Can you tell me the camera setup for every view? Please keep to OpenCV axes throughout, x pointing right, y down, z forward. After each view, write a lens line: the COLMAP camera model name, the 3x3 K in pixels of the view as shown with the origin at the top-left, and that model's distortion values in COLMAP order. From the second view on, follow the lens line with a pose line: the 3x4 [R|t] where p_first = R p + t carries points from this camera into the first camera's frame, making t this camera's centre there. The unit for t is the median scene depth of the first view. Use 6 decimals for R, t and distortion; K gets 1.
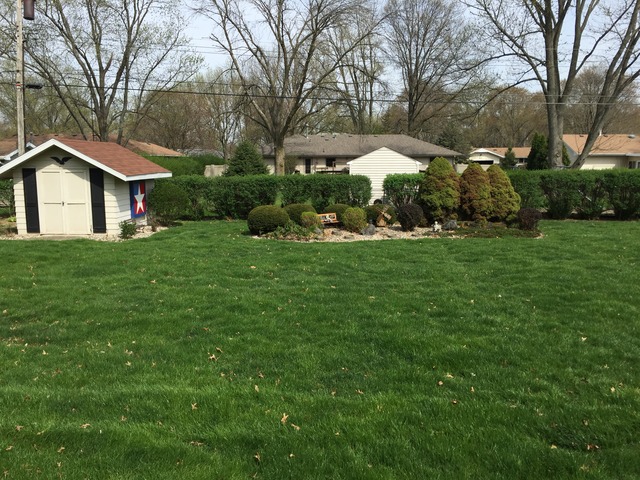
lens RADIAL K [[546.2, 0, 319.1], [0, 546.2, 236.2], [0, 0, 1]] dist [0.093141, -0.131986]
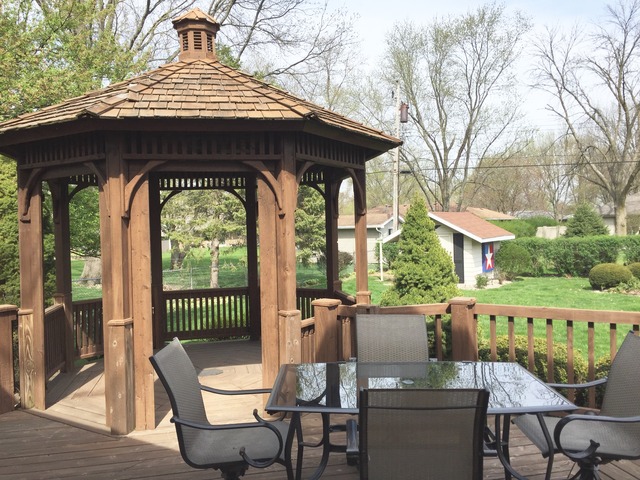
lens RADIAL K [[546.2, 0, 319.1], [0, 546.2, 236.2], [0, 0, 1]] dist [0.093141, -0.131986]
pose [[0.842708, -0.013713, -0.538196, 0.006057], [-0.046623, 0.994061, -0.098329, 0.010820], [0.536348, 0.107955, 0.837064, -0.103233]]
